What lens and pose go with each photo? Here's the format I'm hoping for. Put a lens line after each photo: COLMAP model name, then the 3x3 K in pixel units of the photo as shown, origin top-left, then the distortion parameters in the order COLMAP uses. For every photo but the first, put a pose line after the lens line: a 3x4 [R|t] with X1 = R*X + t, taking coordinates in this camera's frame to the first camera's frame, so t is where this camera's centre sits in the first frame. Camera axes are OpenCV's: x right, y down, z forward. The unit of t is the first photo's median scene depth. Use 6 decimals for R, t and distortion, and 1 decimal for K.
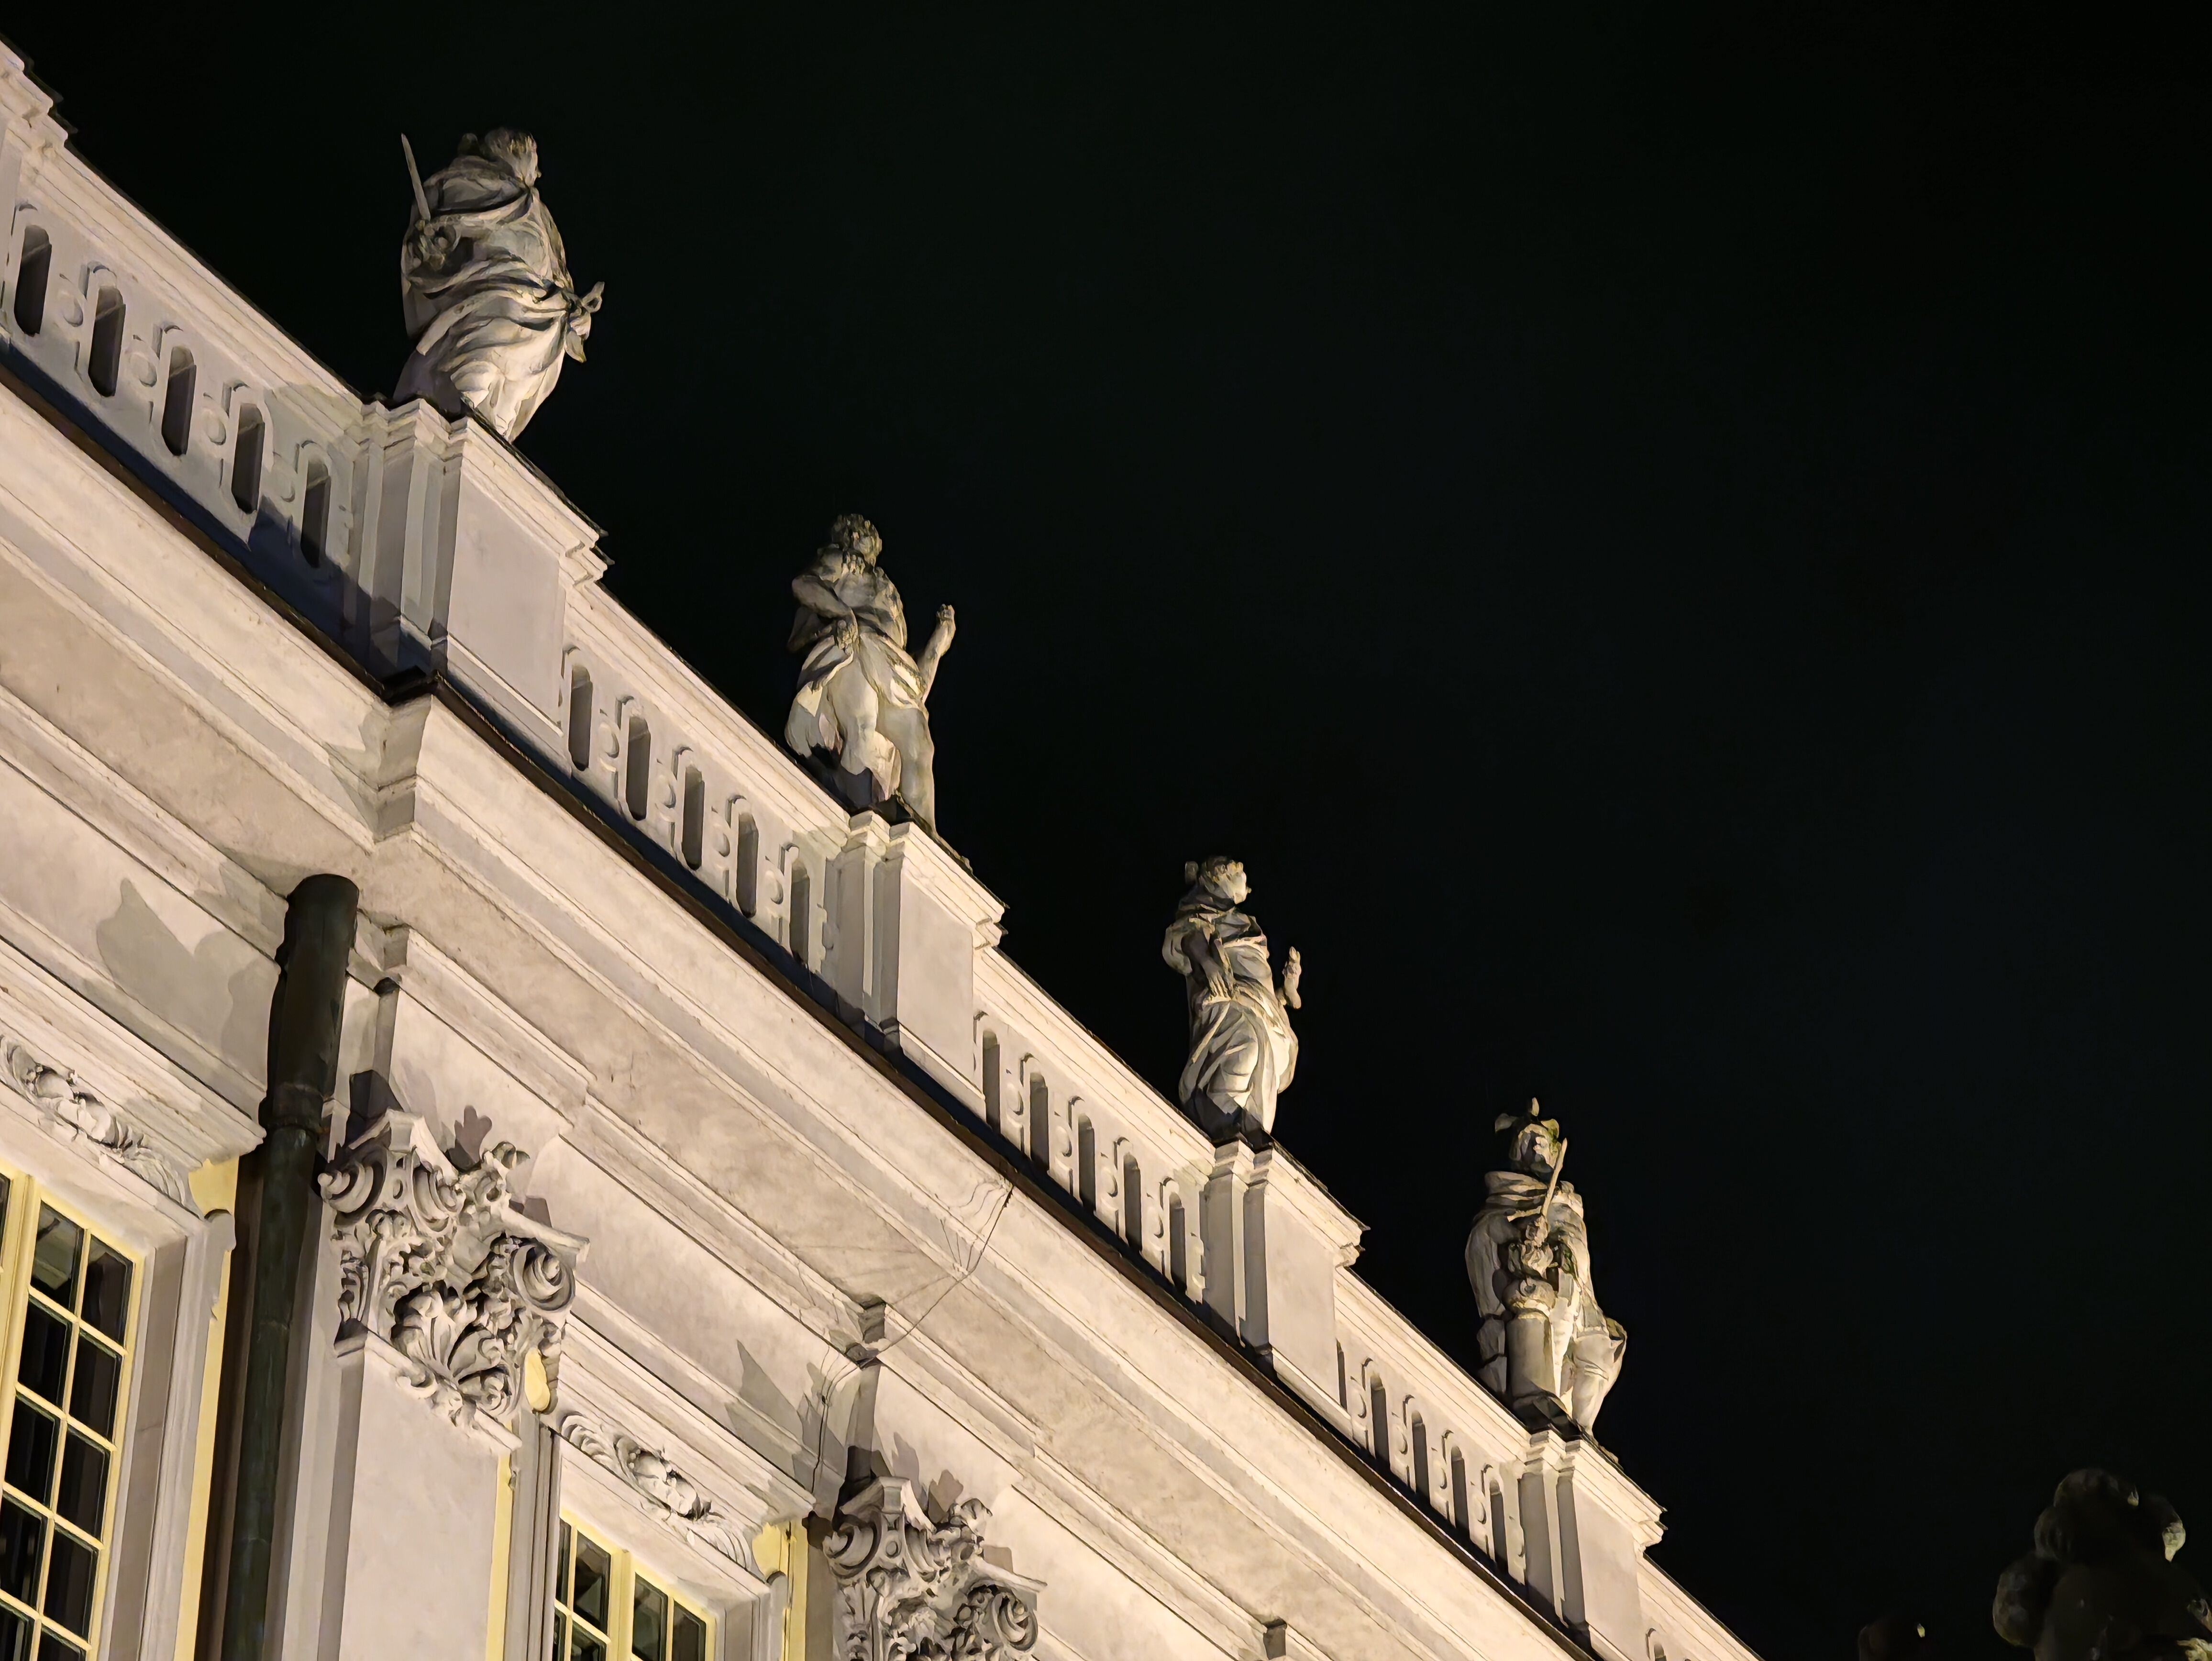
lens RADIAL K [[5395.7, 0, 1104.5], [0, 5395.7, 821.8], [0, 0, 1]] dist [0.216063, 0.000000]
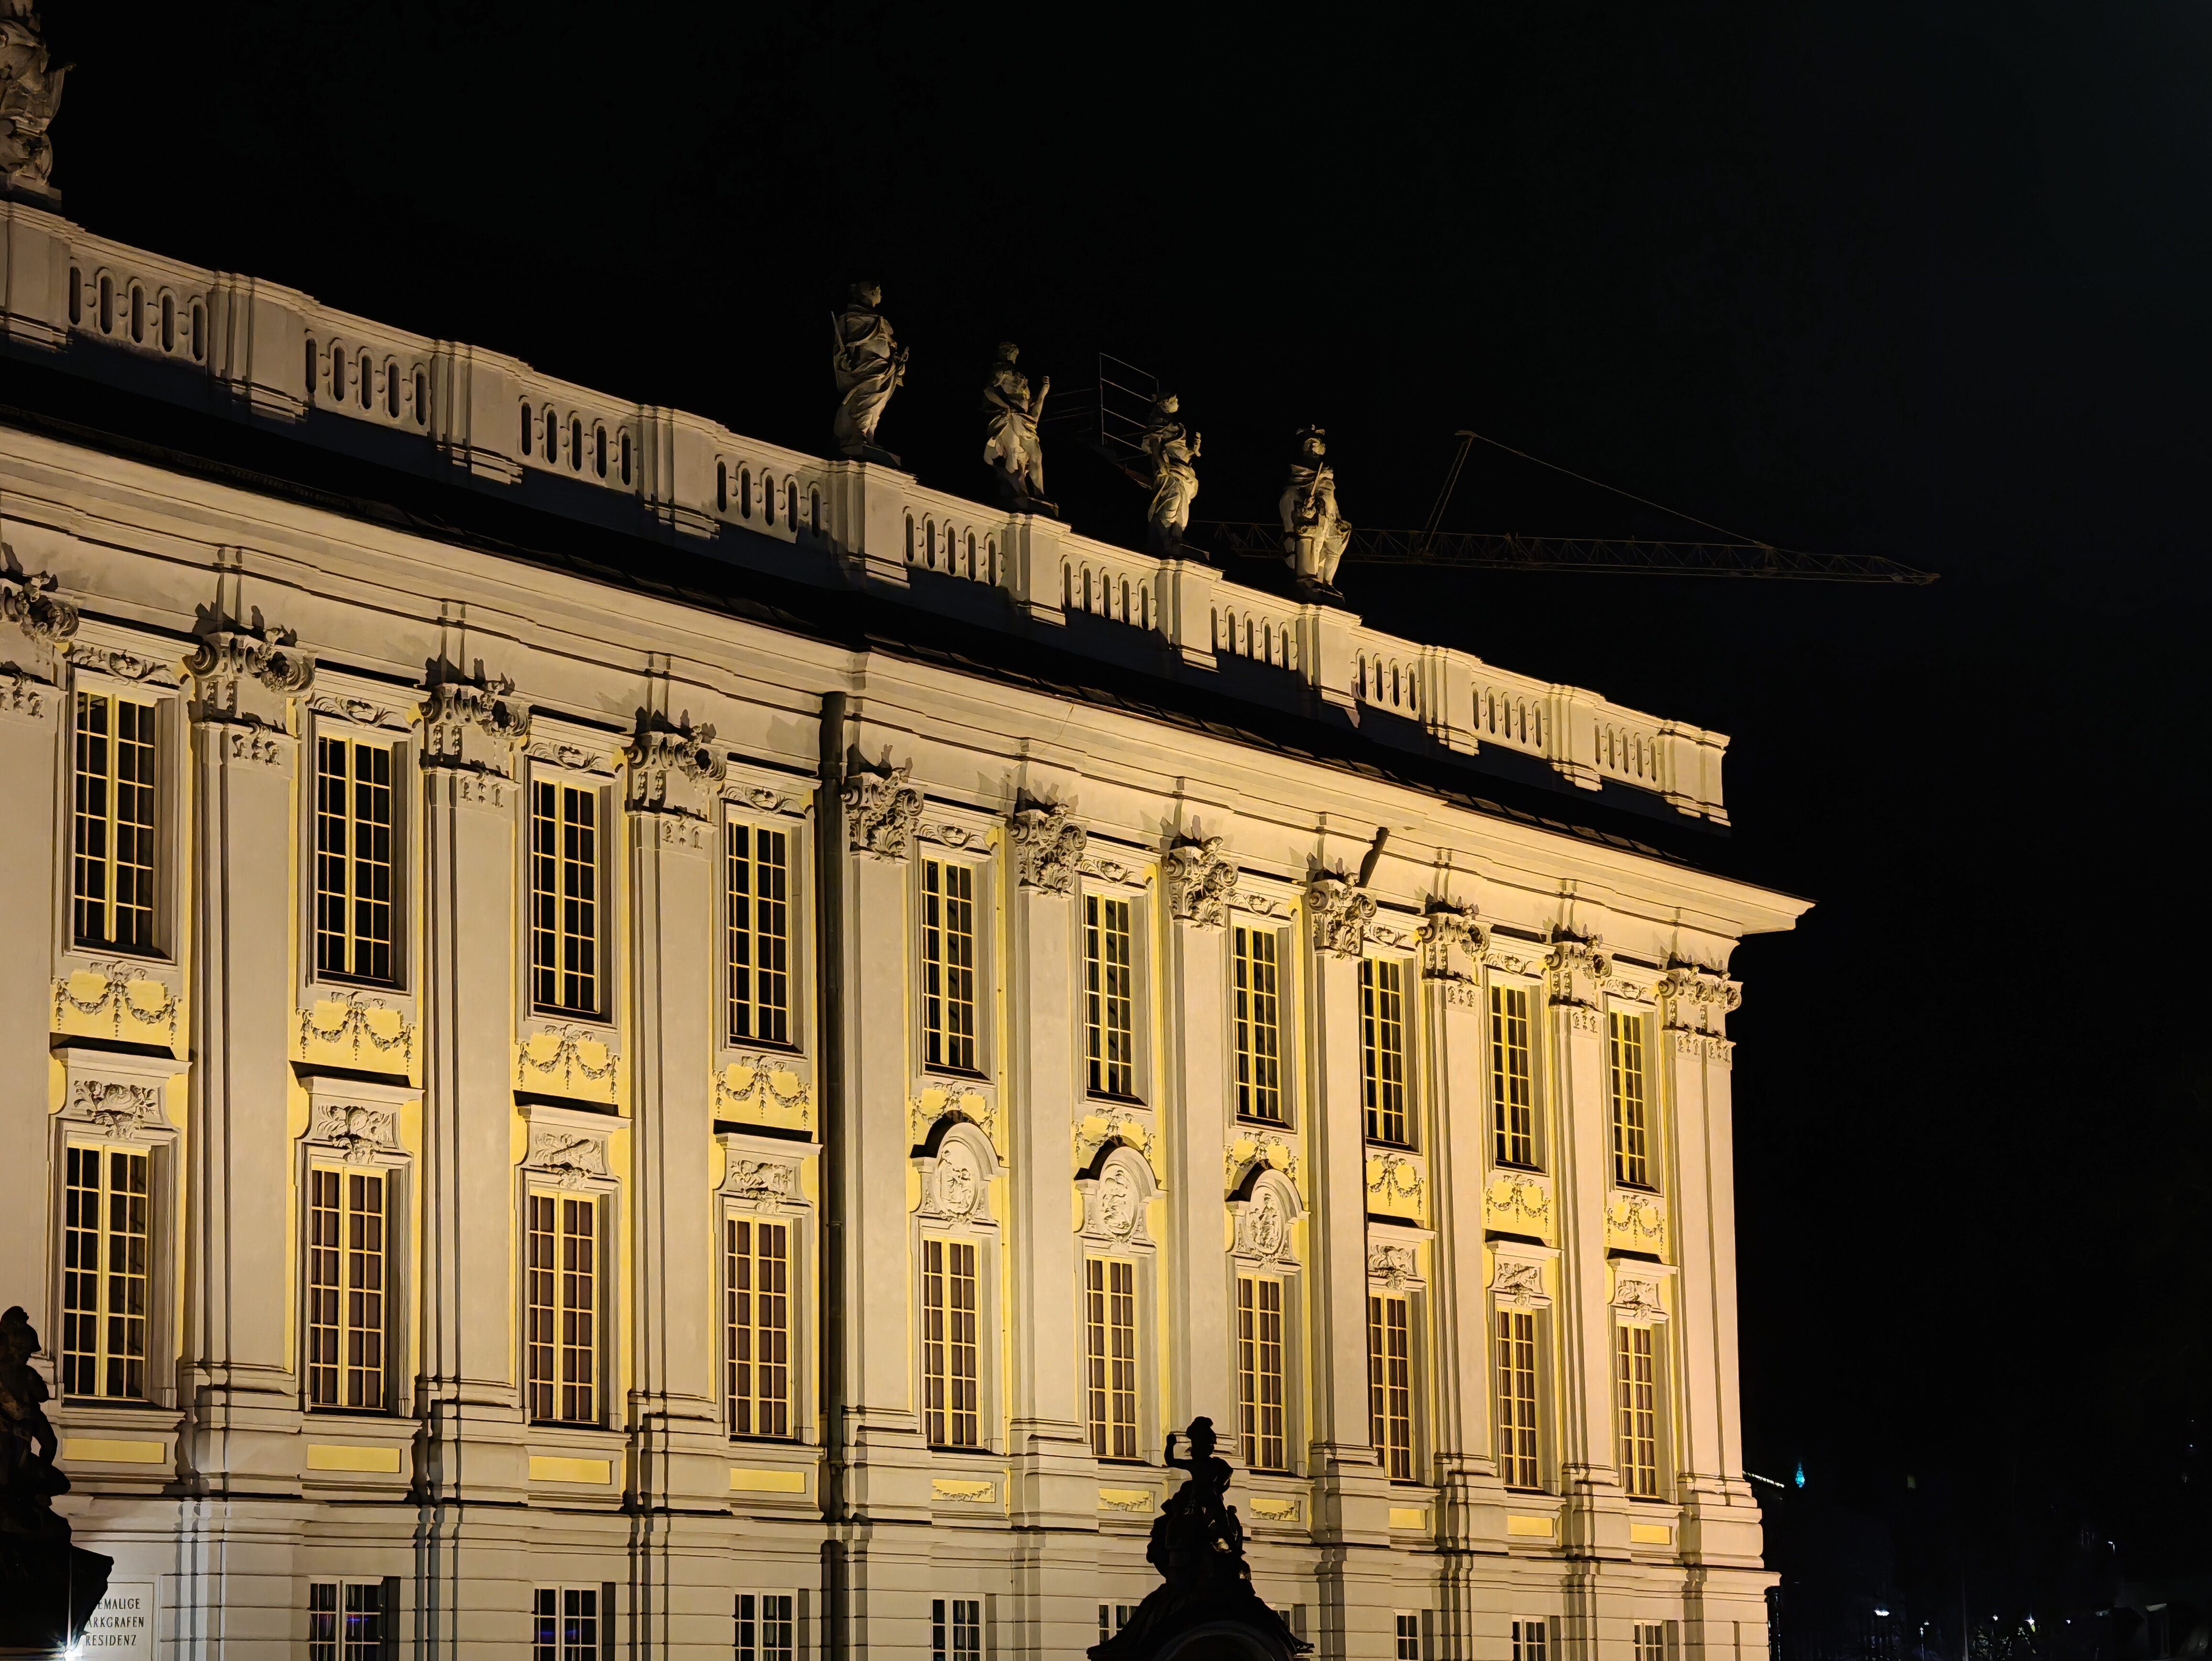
lens RADIAL K [[5395.7, 0, 1111.5], [0, 5395.7, 818.4], [0, 0, 1]] dist [0.216063, 0.000000]
pose [[0.999443, -0.007554, -0.032500, 0.081638], [0.021892, 0.883537, 0.467850, -1.045549], [0.025180, -0.468301, 0.883210, -1.306596]]
